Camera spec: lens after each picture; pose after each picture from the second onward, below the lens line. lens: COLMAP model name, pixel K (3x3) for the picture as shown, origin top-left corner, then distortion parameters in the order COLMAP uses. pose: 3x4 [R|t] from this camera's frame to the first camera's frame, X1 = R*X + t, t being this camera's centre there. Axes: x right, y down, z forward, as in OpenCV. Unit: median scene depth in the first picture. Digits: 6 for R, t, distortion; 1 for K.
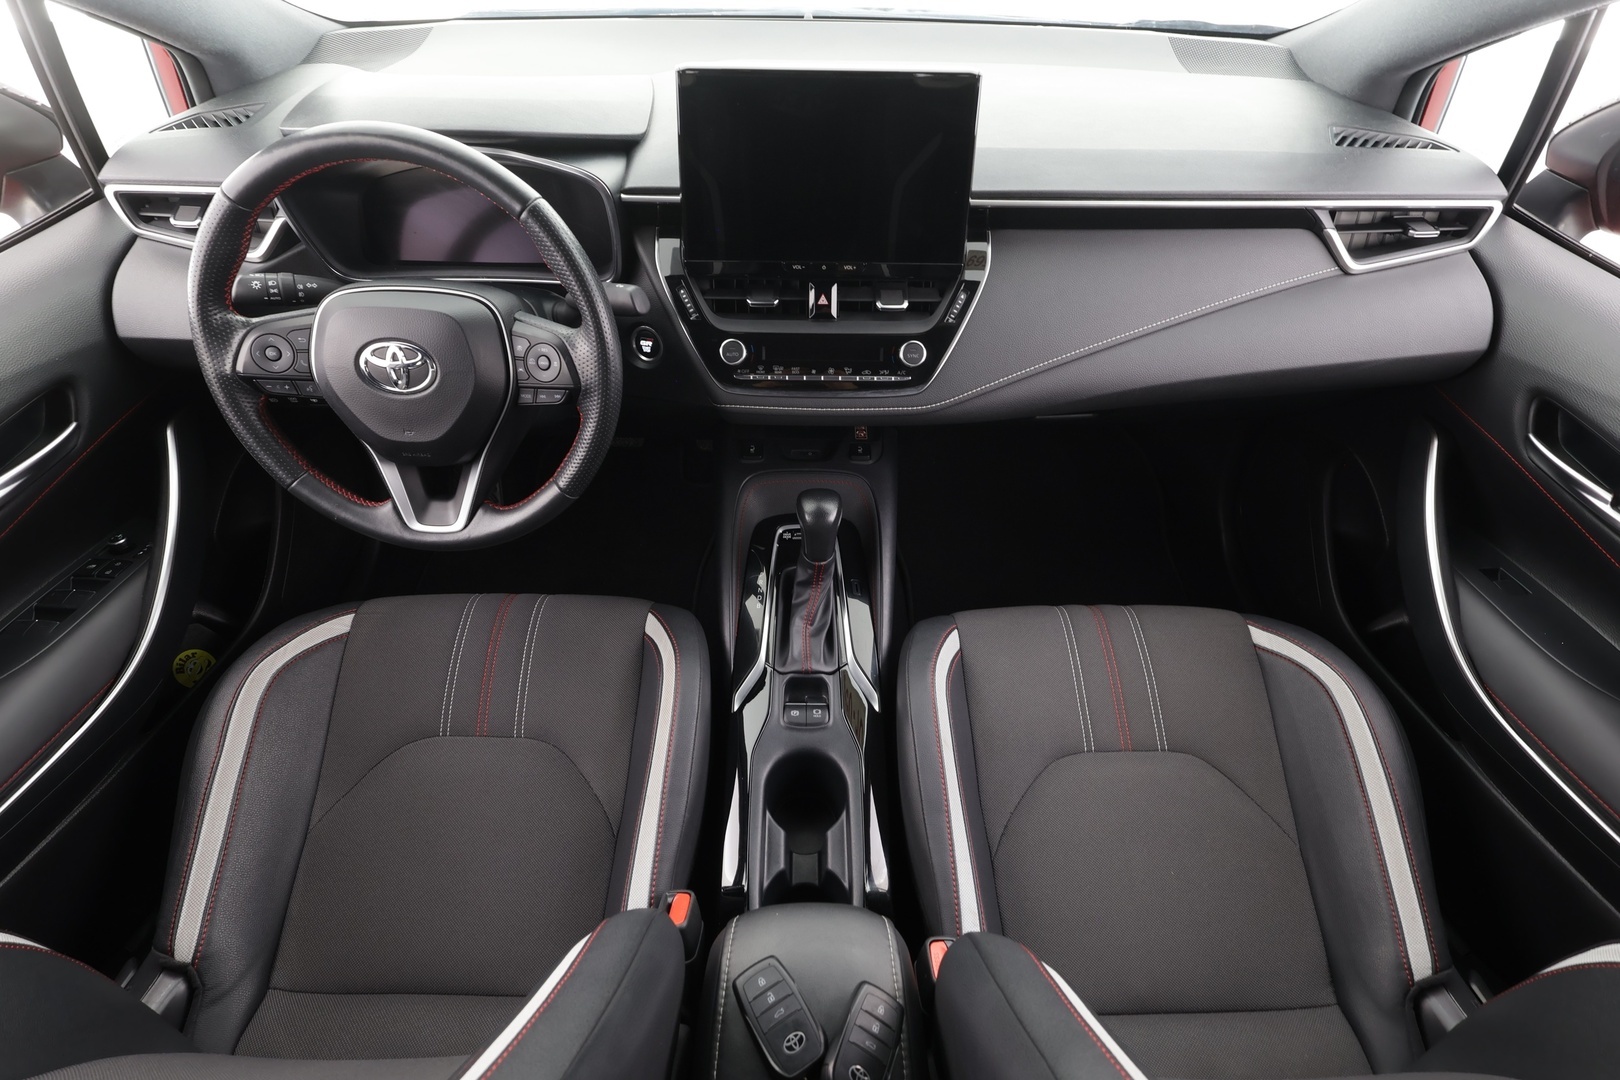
lens RADIAL K [[798.4, 0, 810.0], [0, 798.4, 540.0], [0, 0, 1]] dist [0.002973, -0.000301]
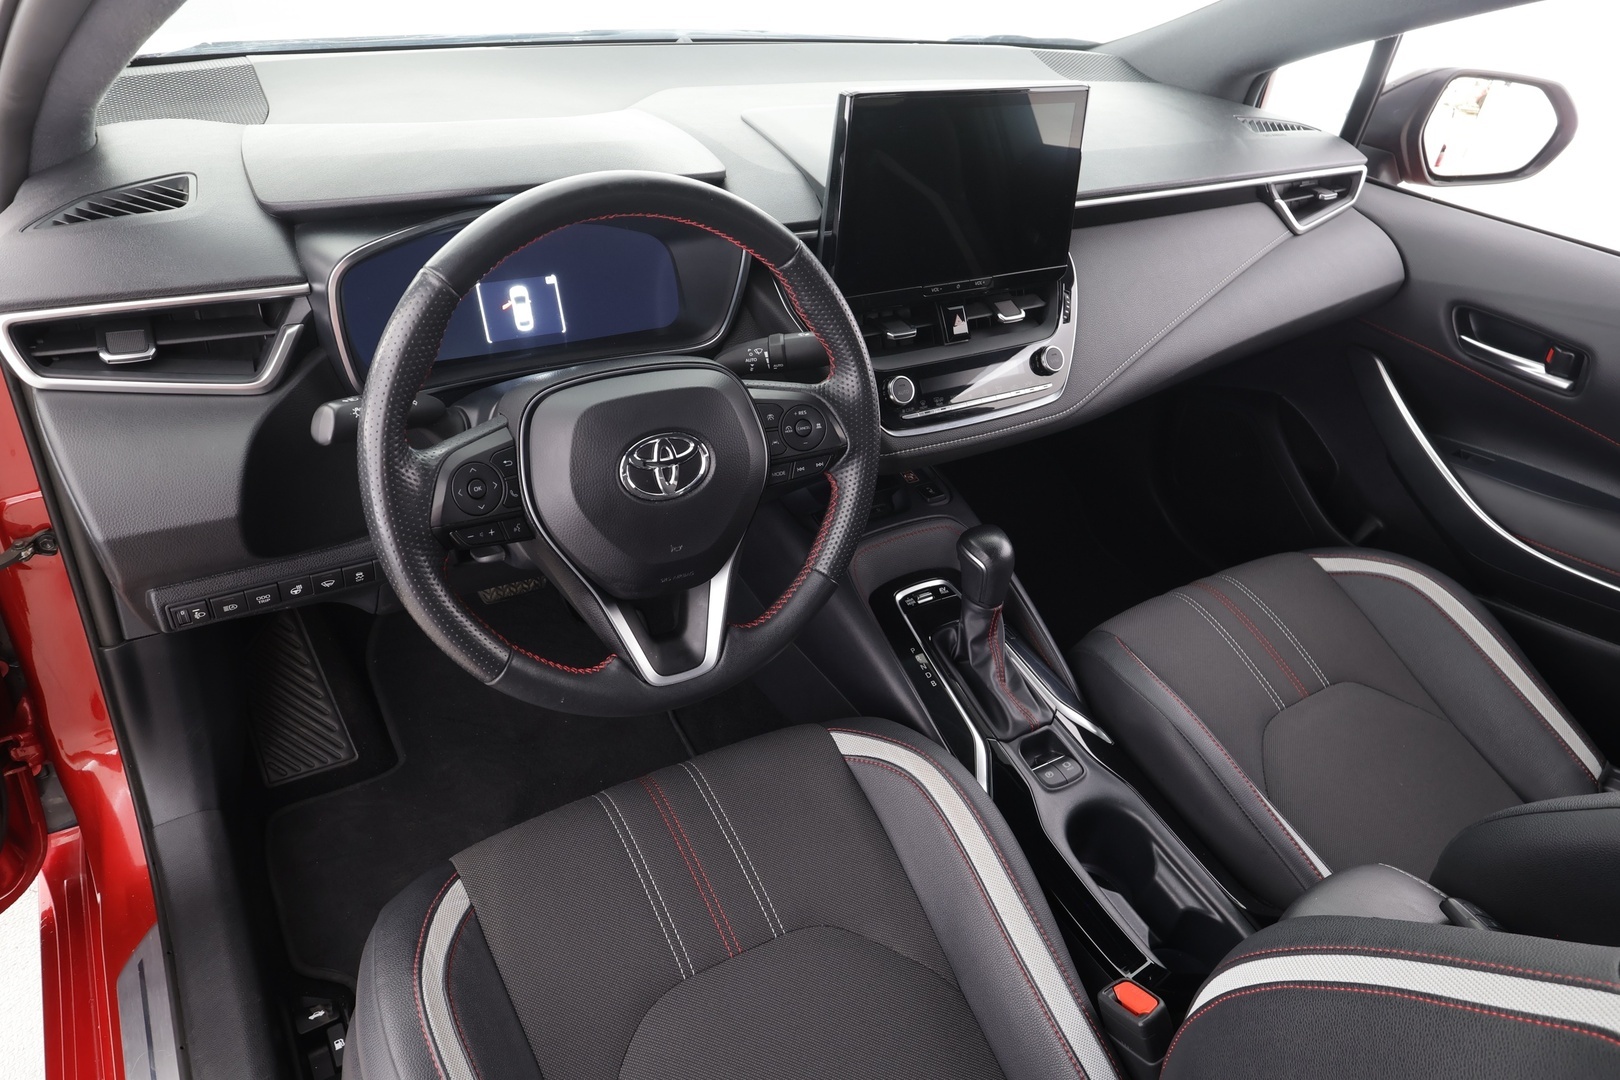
lens RADIAL K [[1087.2, 0, 810.0], [0, 1087.2, 540.0], [0, 0, 1]] dist [0.008516, 0.003699]
pose [[0.844415, -0.241389, 0.478220, -0.769815], [0.307818, 0.949265, -0.064373, -0.031227], [-0.438418, 0.201562, 0.875878, 0.022611]]
